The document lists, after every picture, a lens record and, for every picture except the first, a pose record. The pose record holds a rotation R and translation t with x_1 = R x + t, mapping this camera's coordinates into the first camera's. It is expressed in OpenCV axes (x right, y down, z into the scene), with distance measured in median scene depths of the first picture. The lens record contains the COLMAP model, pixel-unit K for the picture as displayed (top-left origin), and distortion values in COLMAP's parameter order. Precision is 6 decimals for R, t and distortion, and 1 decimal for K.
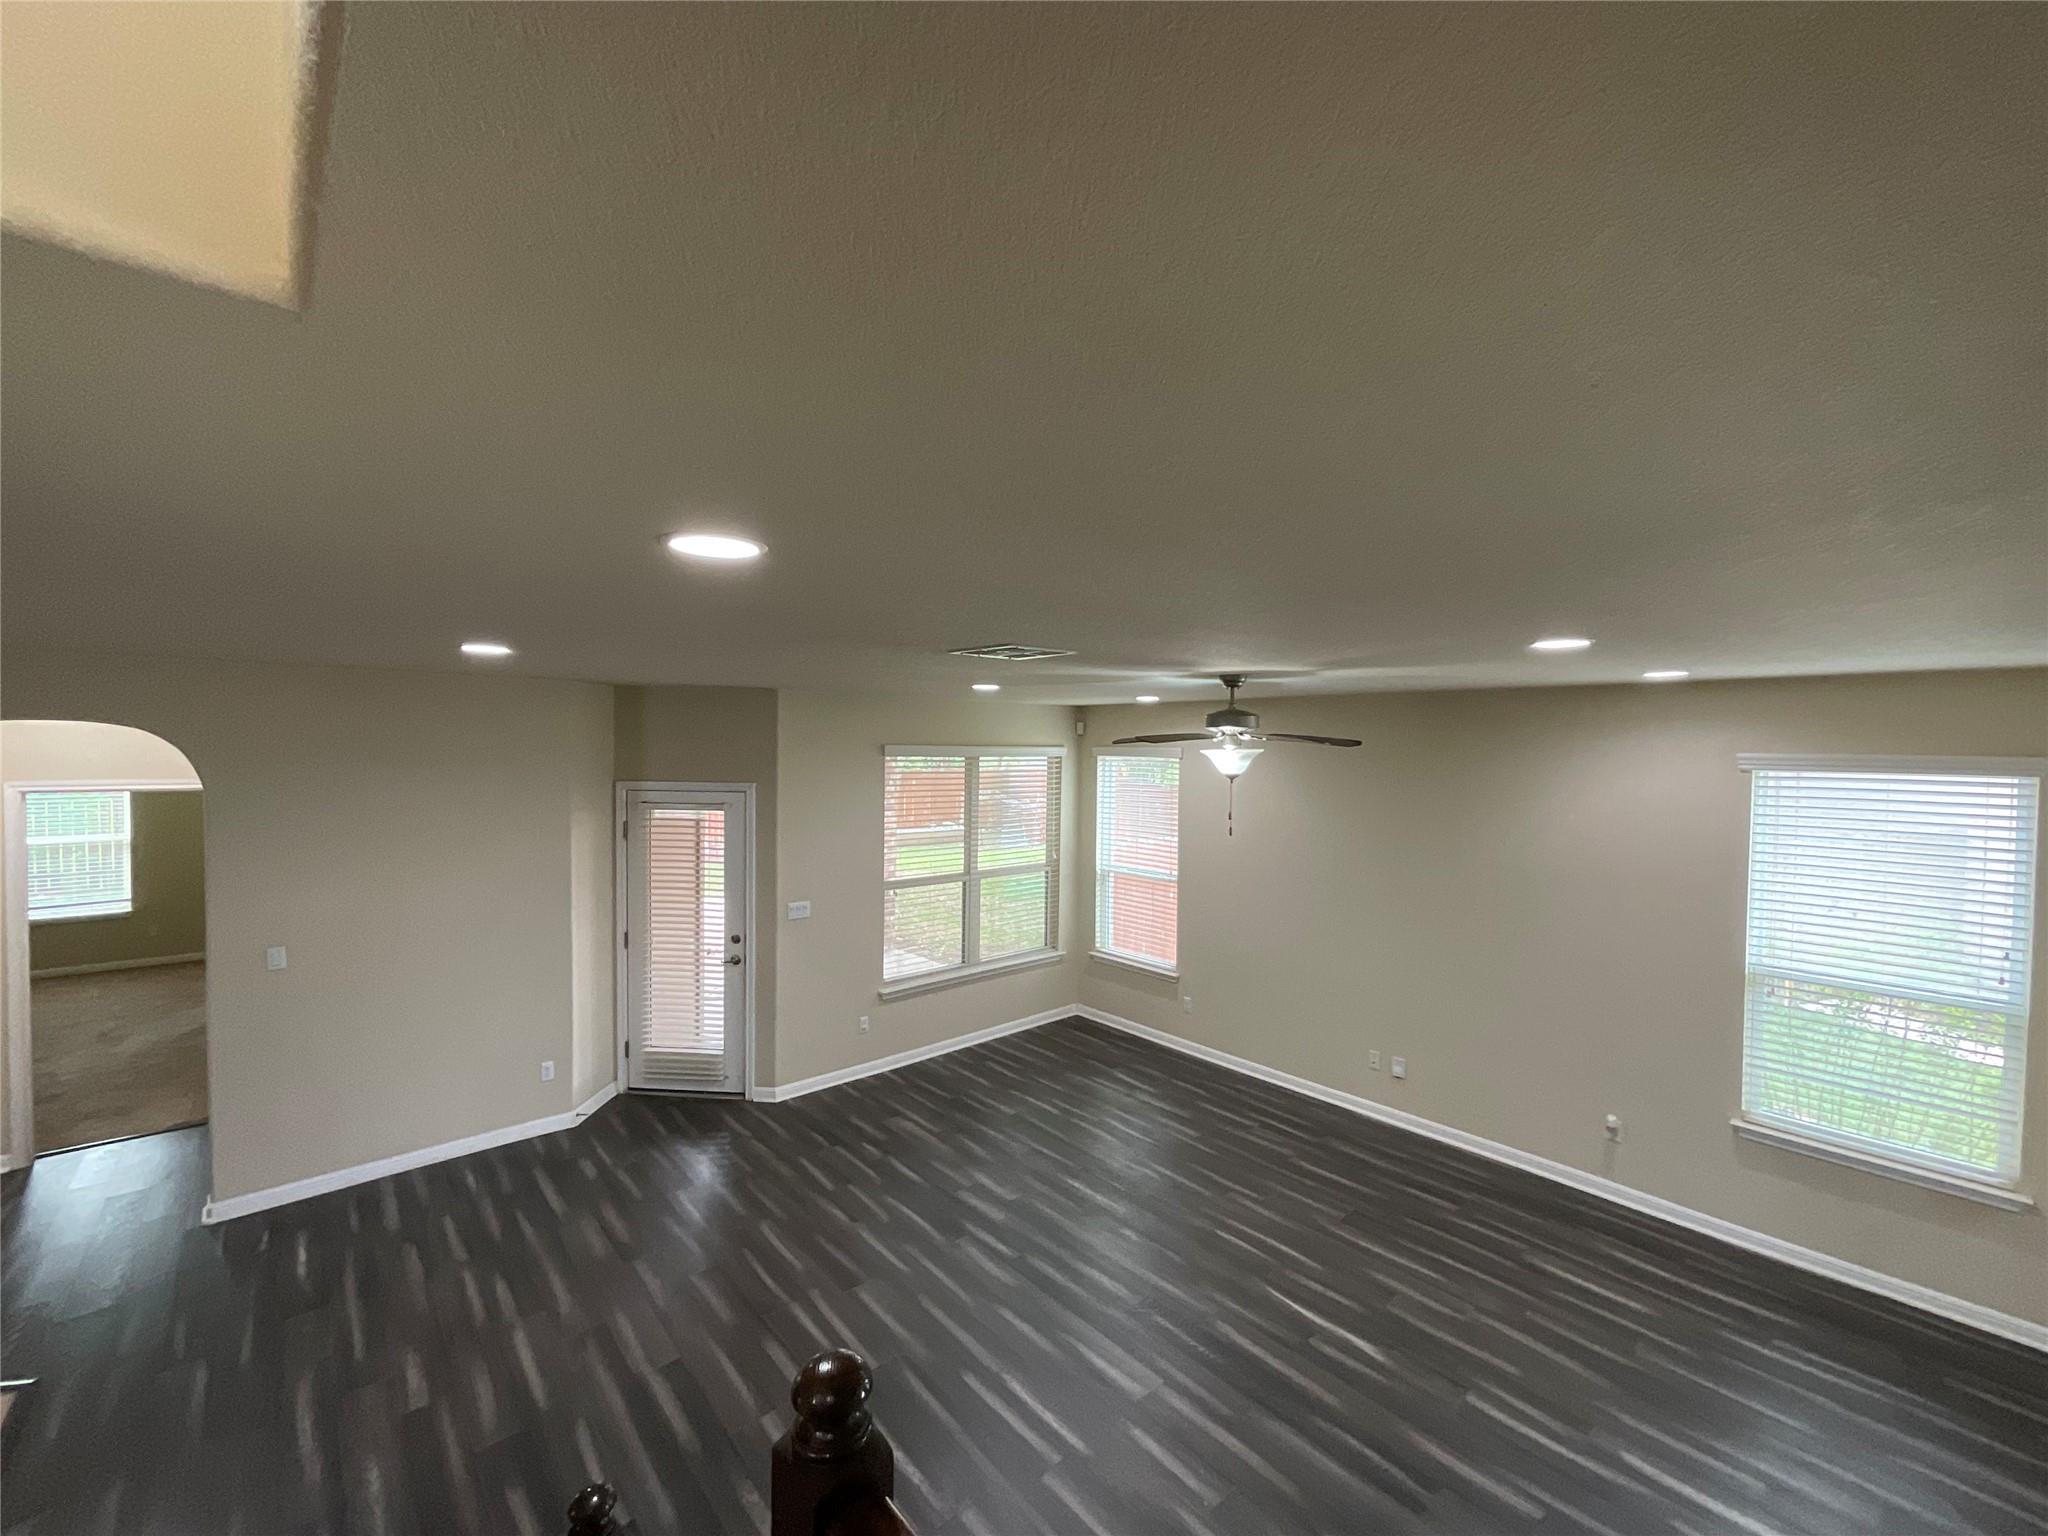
lens RADIAL K [[827.6, 0, 1025.2], [0, 827.6, 768.1], [0, 0, 1]] dist [-0.000130, -0.000759]
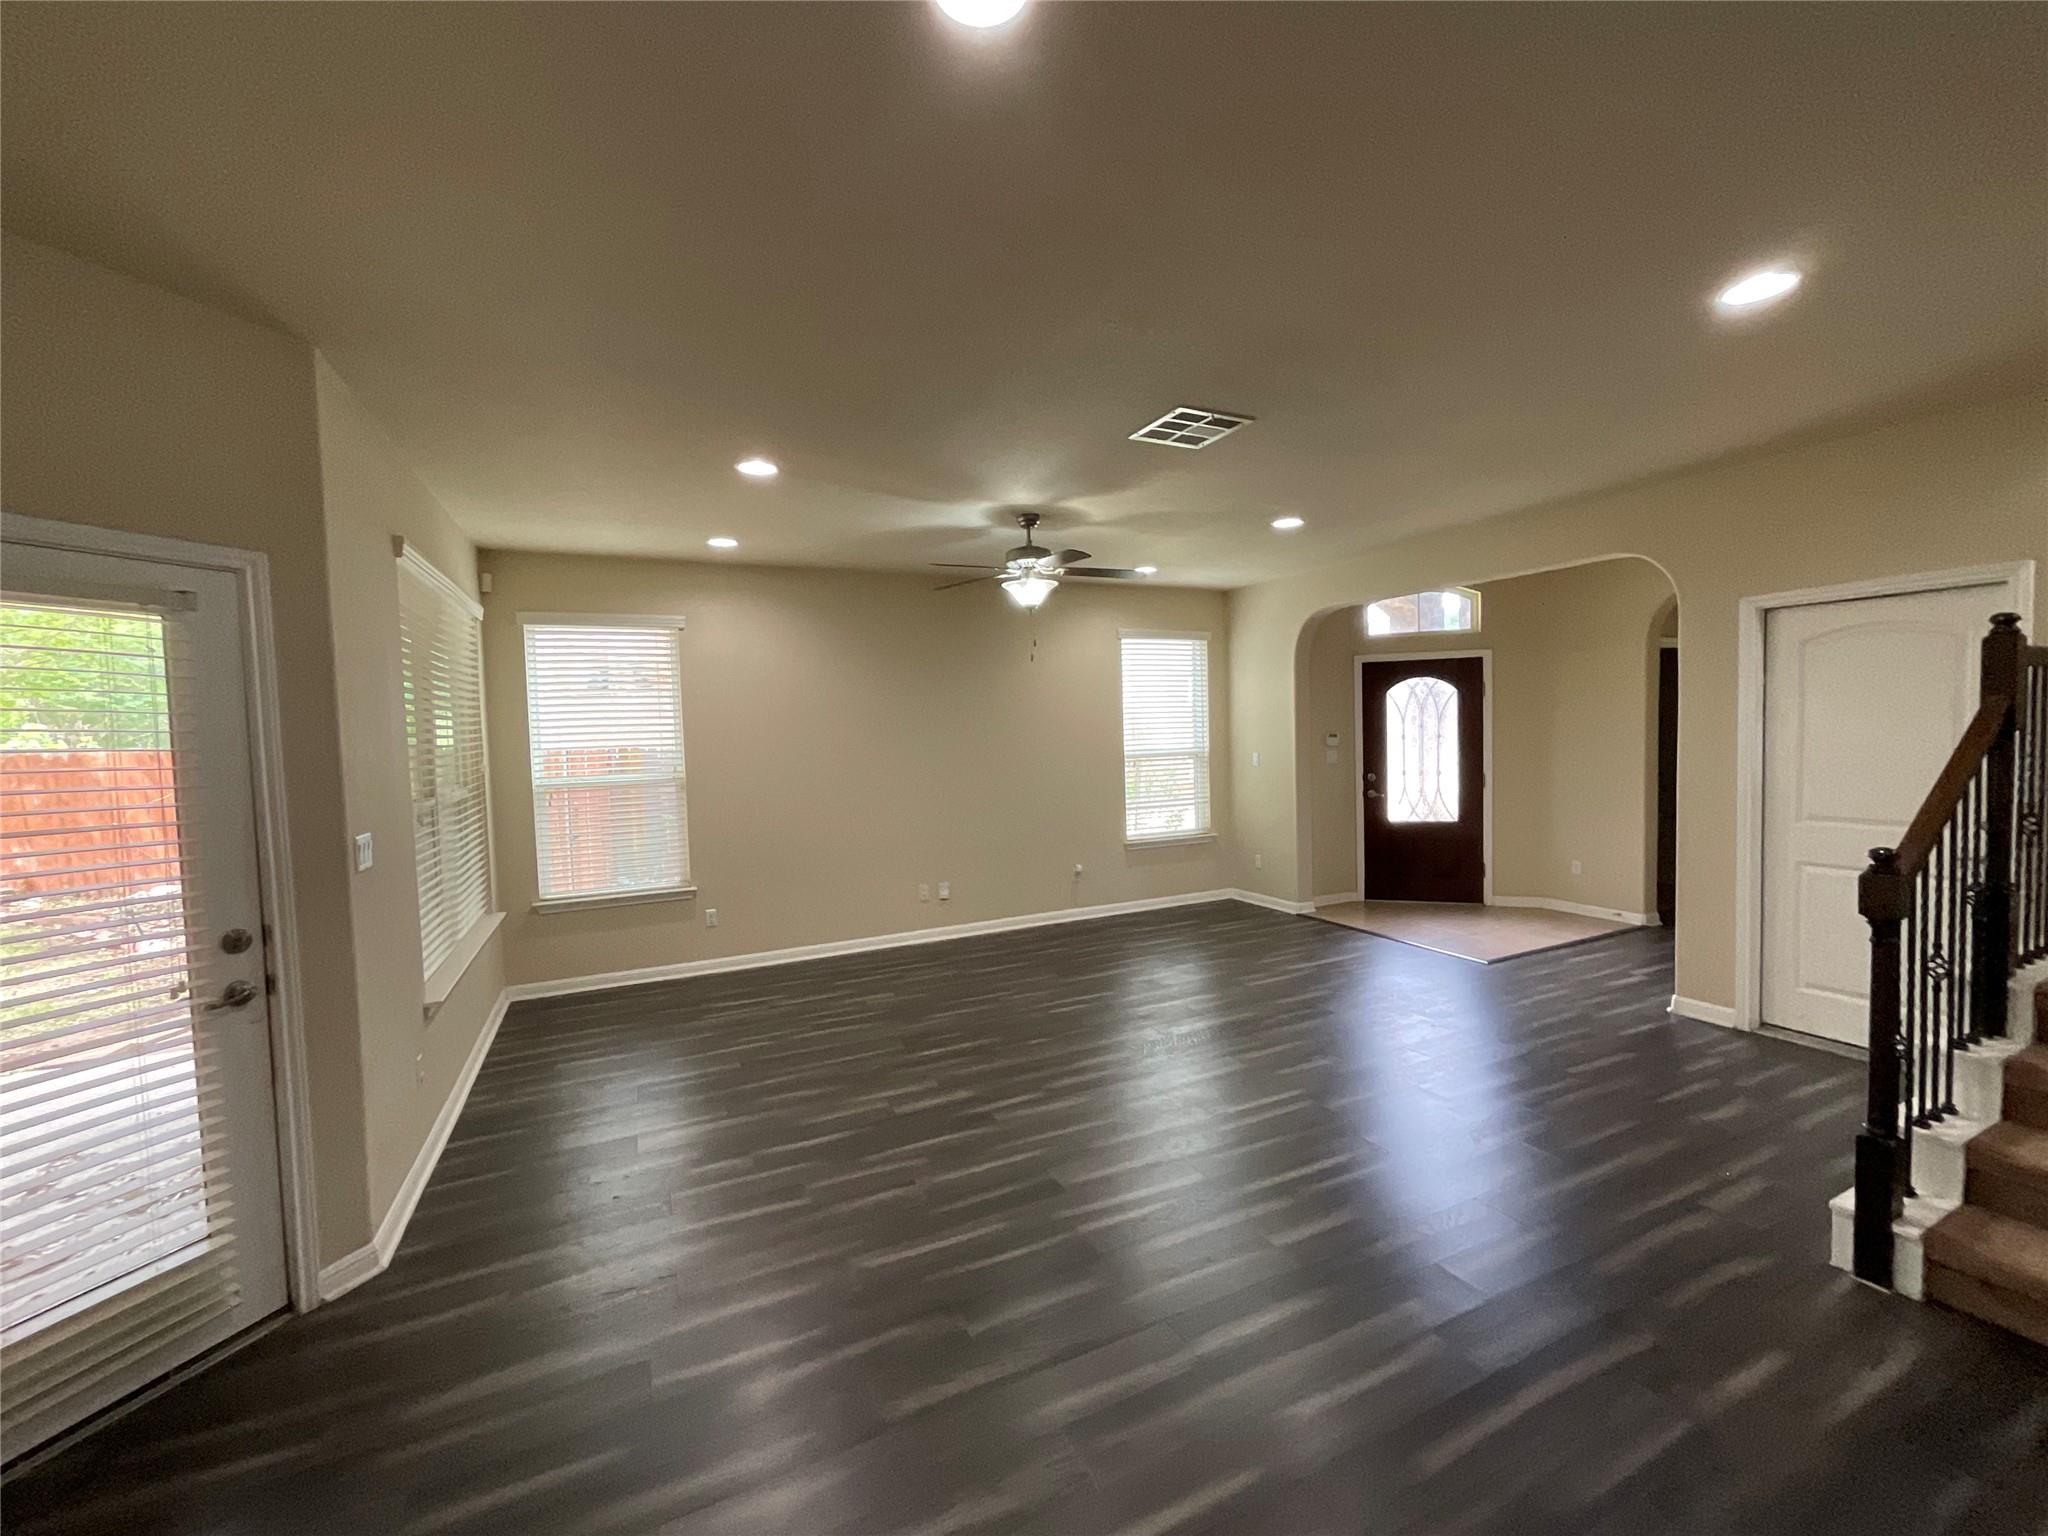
lens RADIAL K [[827.6, 0, 1020.1], [0, 827.6, 764.3], [0, 0, 1]] dist [-0.000130, -0.000759]
pose [[0.287221, -0.062450, 0.955826, -0.614761], [0.057531, 0.997196, 0.047865, 0.123186], [-0.956135, 0.041242, 0.290008, 0.515847]]
